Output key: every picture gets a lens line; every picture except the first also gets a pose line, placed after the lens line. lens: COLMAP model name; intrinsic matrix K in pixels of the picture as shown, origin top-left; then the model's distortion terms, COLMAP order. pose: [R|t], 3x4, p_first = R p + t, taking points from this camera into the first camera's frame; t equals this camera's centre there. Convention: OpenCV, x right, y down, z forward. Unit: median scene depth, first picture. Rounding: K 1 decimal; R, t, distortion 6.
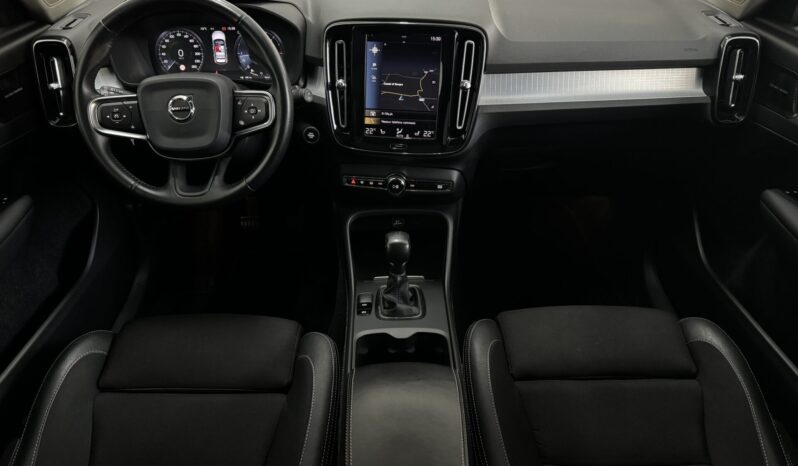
lens RADIAL K [[567.8, 0, 406.3], [0, 567.8, 248.0], [0, 0, 1]] dist [0.037723, -0.059141]
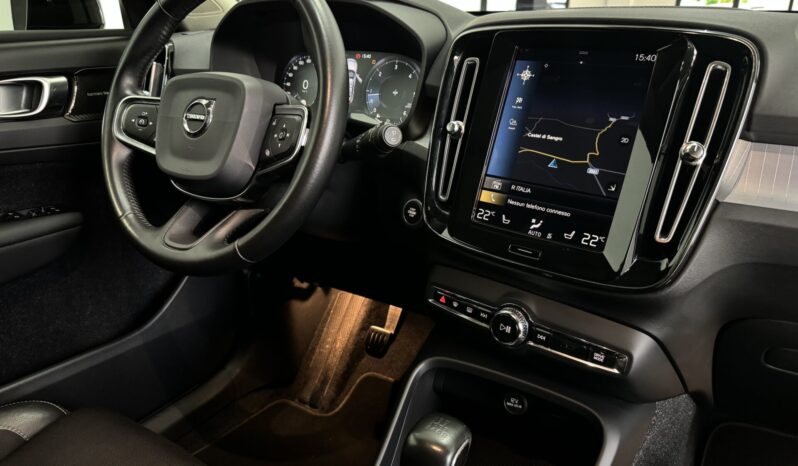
lens RADIAL K [[567.8, 0, 390.8], [0, 567.8, 231.7], [0, 0, 1]] dist [0.037723, -0.059141]
pose [[0.837321, 0.194386, -0.510987, 0.143503], [-0.323182, 0.929855, -0.175847, -0.069022], [0.440962, 0.312383, 0.841409, 0.524344]]
